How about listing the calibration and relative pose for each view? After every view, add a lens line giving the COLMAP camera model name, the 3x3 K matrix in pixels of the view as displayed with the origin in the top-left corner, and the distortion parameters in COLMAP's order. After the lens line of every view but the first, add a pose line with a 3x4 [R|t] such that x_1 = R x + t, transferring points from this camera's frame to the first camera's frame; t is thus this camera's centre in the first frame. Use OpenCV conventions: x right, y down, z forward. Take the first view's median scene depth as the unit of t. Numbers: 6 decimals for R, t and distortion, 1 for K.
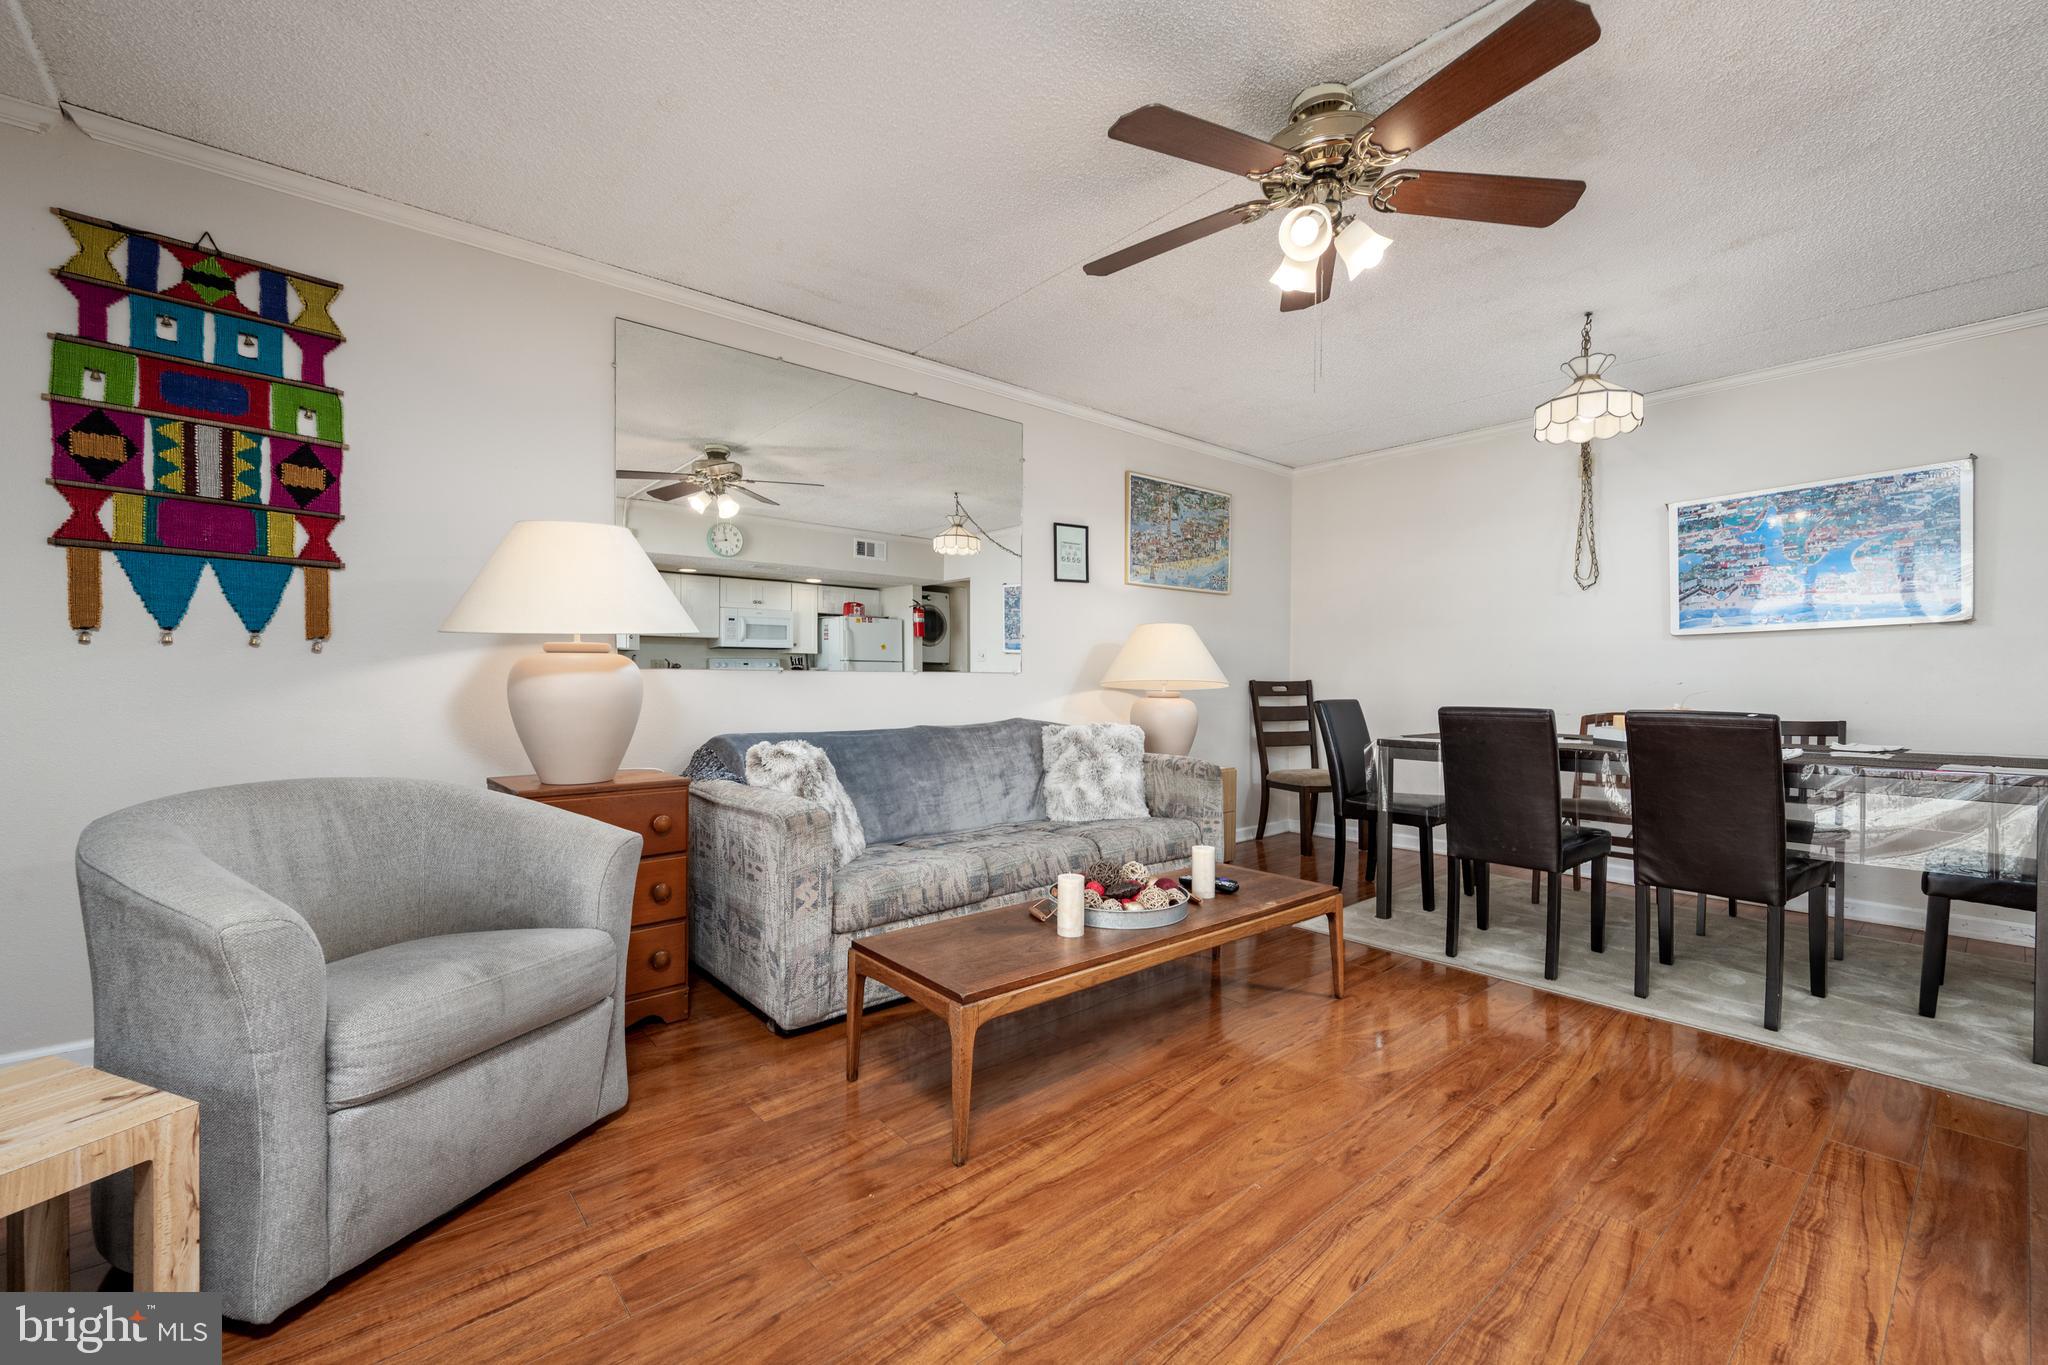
lens RADIAL K [[846.3, 0, 1024.0], [0, 846.3, 682.5], [0, 0, 1]] dist [0.002206, -0.000064]
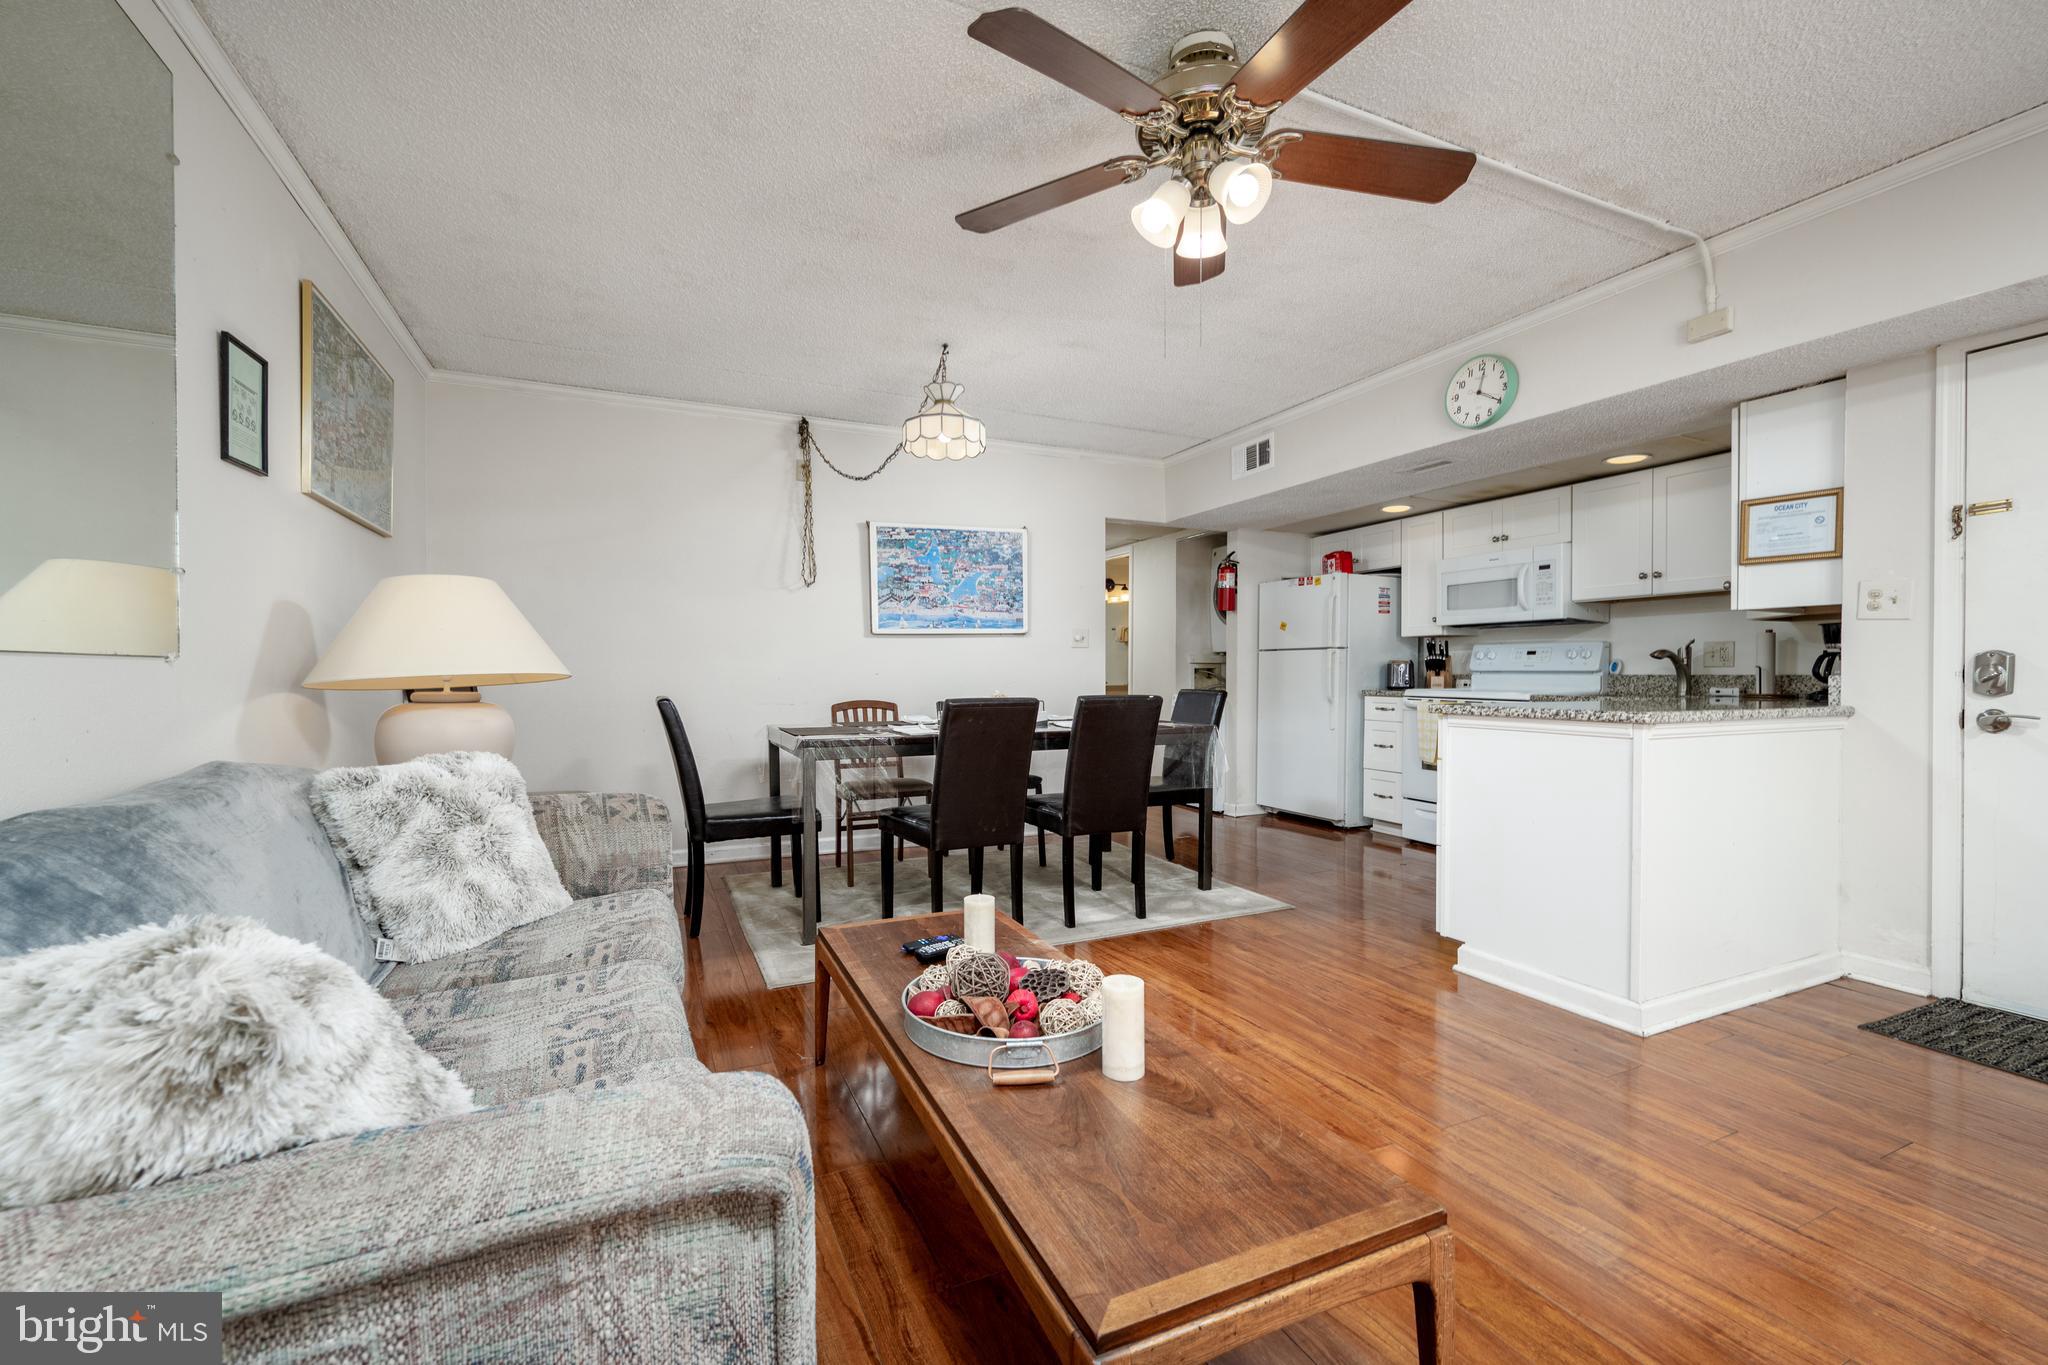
lens RADIAL K [[830.9, 0, 1024.0], [0, 830.9, 682.5], [0, 0, 1]] dist [-0.028128, -0.000039]
pose [[0.256559, -0.013471, 0.966435, -0.480189], [0.003300, 0.999909, 0.013062, -0.002913], [-0.966523, -0.000162, 0.256580, 0.801323]]
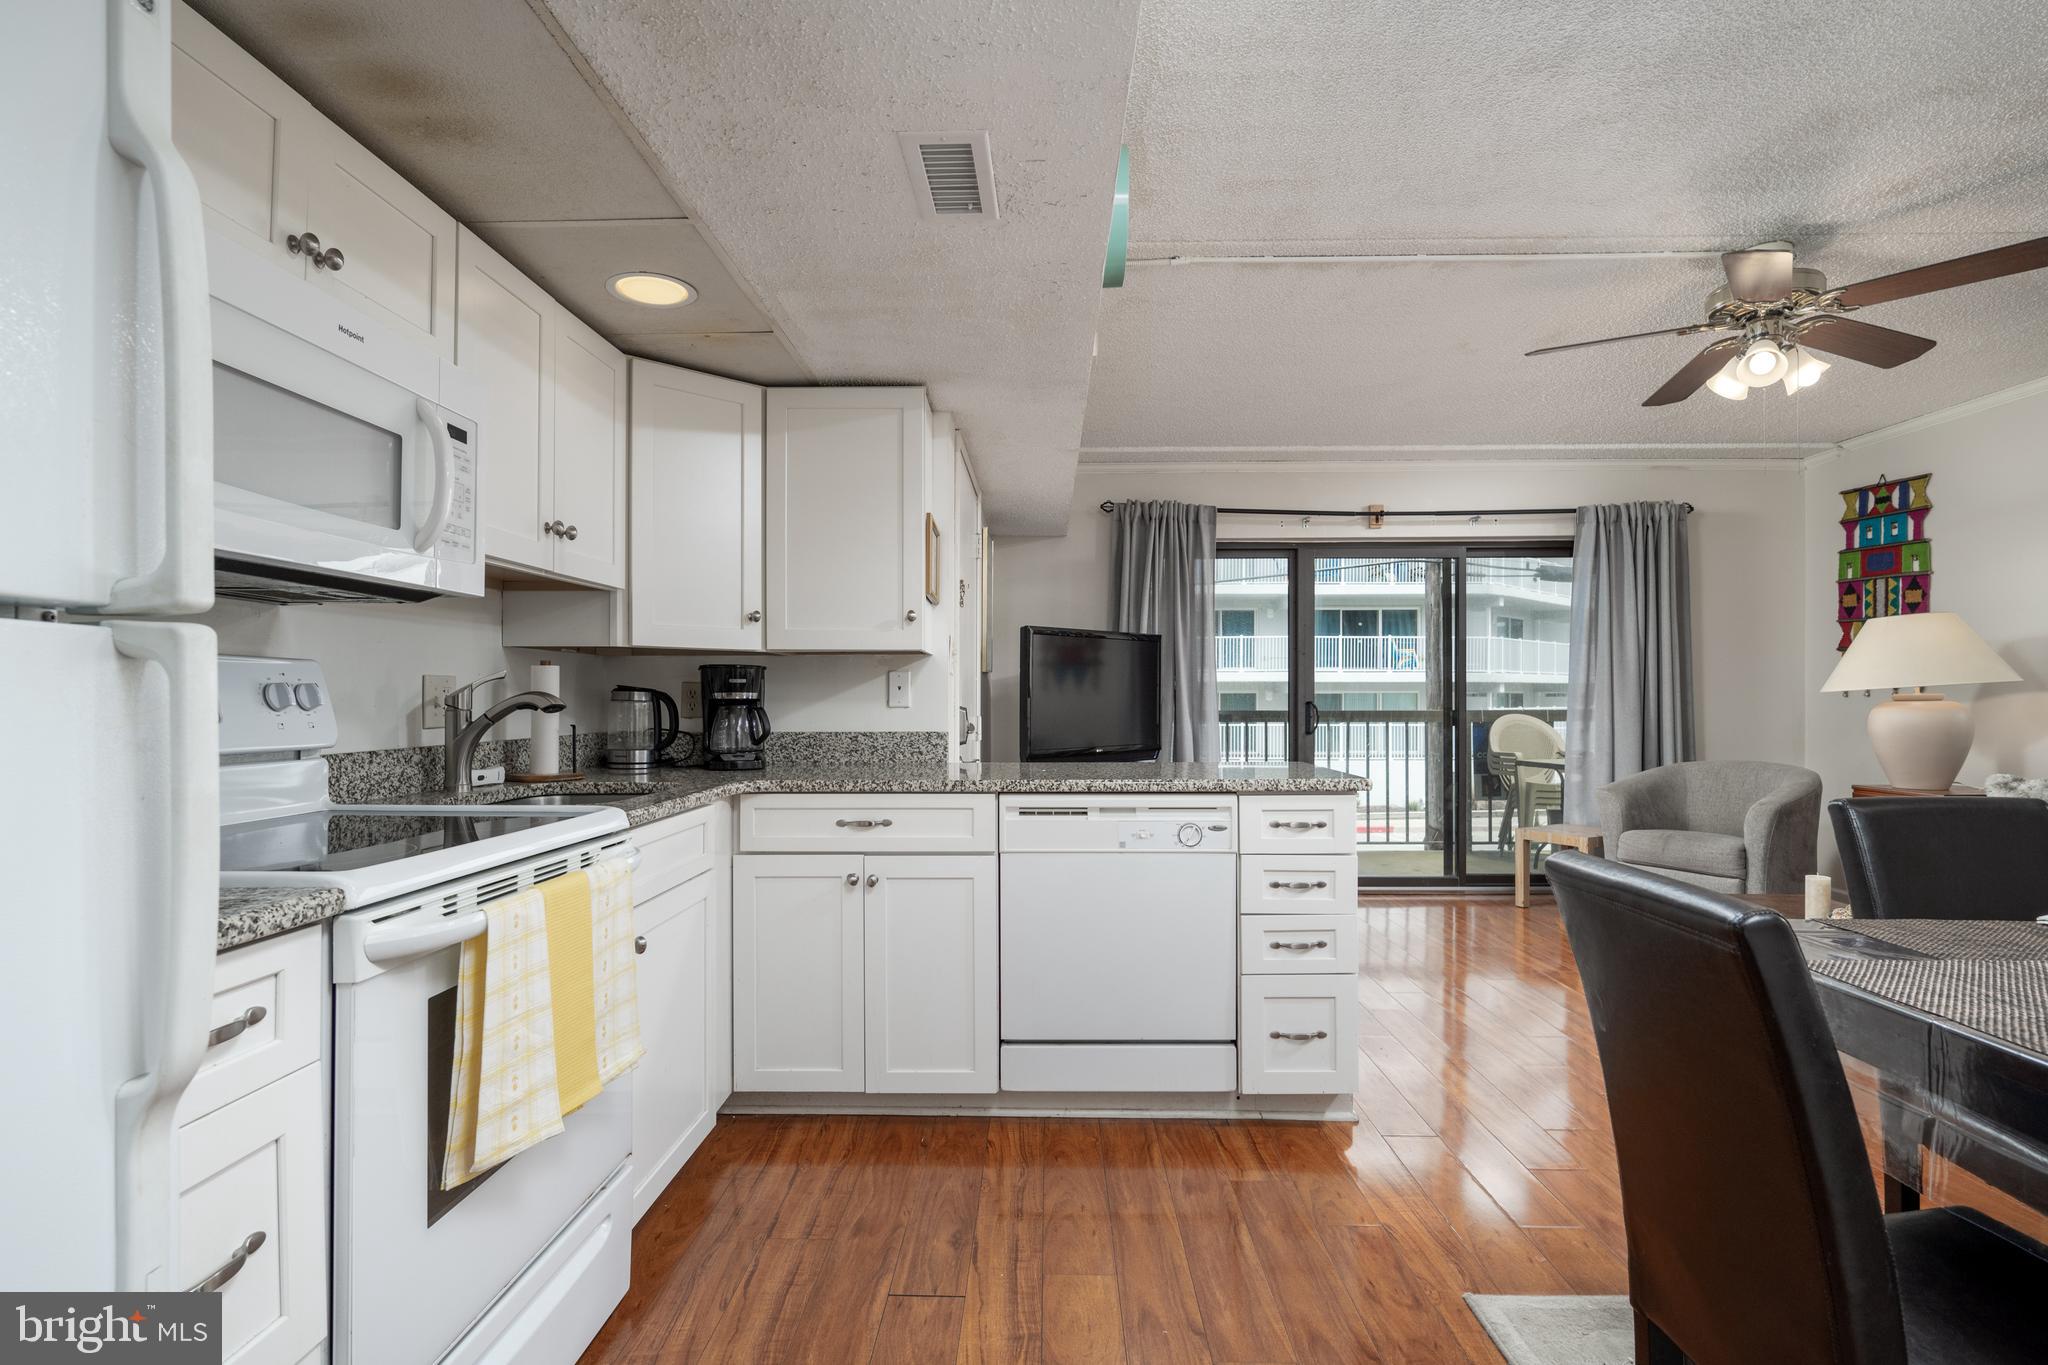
lens RADIAL K [[988.8, 0, 1062.6], [0, 988.8, 692.7], [0, 0, 1]] dist [-0.000137, 0.000565]
pose [[-0.643361, -0.004401, -0.765550, 1.709131], [-0.001778, 0.999989, -0.004254, -0.038462], [0.765561, -0.001376, -0.643362, 0.946839]]
